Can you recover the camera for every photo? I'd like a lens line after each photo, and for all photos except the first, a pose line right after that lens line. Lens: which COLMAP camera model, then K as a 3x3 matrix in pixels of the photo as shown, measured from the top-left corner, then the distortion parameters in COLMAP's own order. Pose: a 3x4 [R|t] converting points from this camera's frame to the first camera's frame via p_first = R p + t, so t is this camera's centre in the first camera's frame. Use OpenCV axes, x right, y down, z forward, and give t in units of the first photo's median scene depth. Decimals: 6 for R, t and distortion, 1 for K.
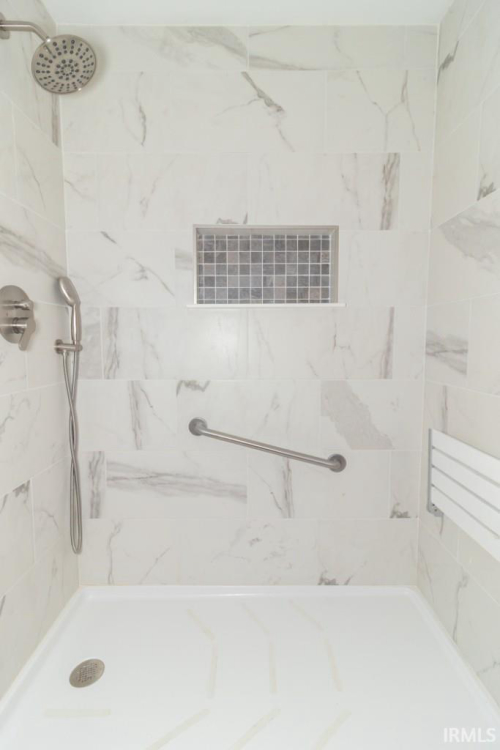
lens RADIAL K [[354.7, 0, 250.0], [0, 354.7, 375.0], [0, 0, 1]] dist [-0.000715, -0.000355]
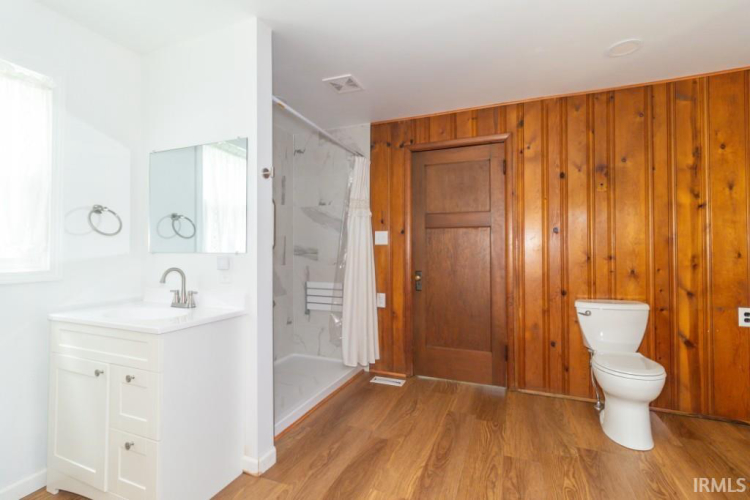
lens RADIAL K [[343.8, 0, 380.5], [0, 343.8, 245.1], [0, 0, 1]] dist [0.001730, -0.000003]
pose [[0.373632, 0.014944, 0.927457, -1.557214], [0.087174, 0.994879, -0.051149, 0.052235], [-0.923471, 0.099961, 0.370416, -0.482747]]
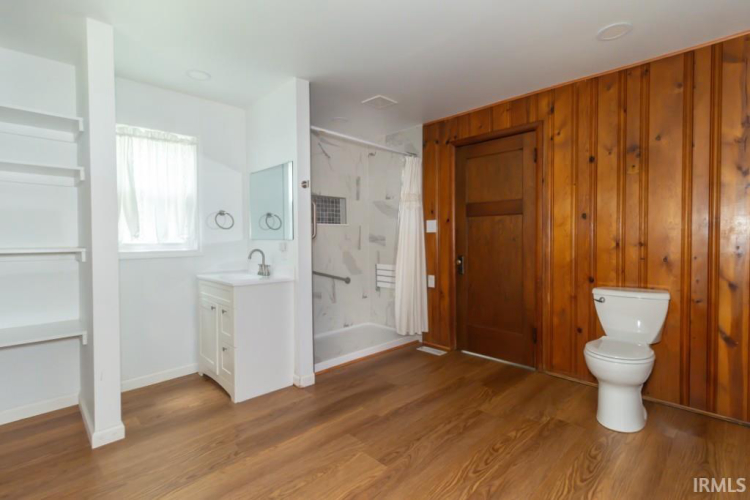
lens RADIAL K [[354.7, 0, 375.3], [0, 354.7, 244.4], [0, 0, 1]] dist [-0.000715, -0.000355]
pose [[0.717026, -0.015843, 0.696866, -1.593095], [0.069695, 0.996361, -0.049059, 0.121873], [-0.693553, 0.083745, 0.715521, -1.214199]]
